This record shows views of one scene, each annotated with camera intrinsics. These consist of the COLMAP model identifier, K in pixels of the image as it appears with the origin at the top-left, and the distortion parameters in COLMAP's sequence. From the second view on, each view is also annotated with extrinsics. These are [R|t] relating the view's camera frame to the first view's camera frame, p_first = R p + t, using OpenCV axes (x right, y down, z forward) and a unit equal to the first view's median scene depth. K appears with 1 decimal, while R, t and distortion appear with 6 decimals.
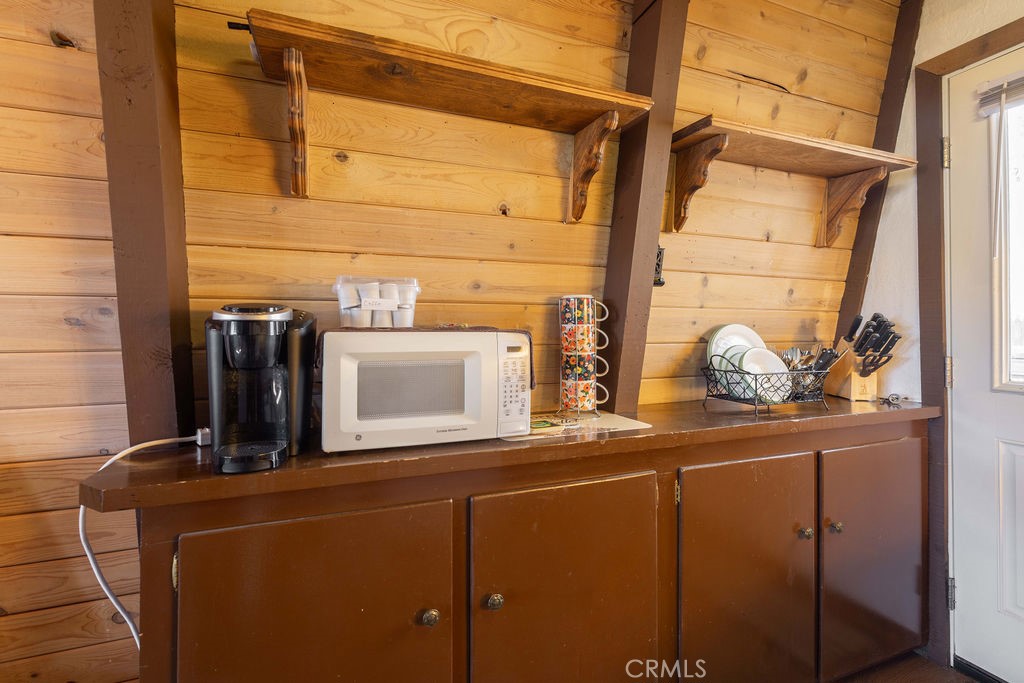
lens RADIAL K [[466.1, 0, 508.3], [0, 466.1, 332.1], [0, 0, 1]] dist [0.001821, 0.000222]
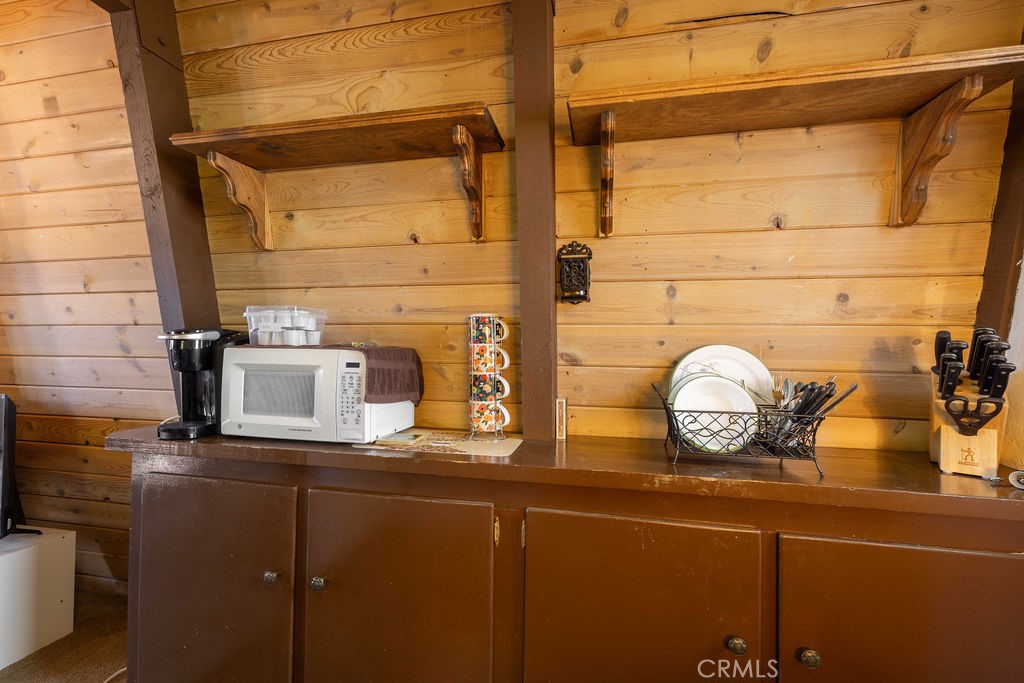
lens RADIAL K [[434.8, 0, 511.1], [0, 434.8, 347.1], [0, 0, 1]] dist [0.001030, -0.000515]
pose [[0.834792, 0.007904, -0.550509, 0.731335], [-0.015458, 0.999839, -0.009086, -0.002082], [0.550348, 0.016094, 0.834780, 0.273853]]
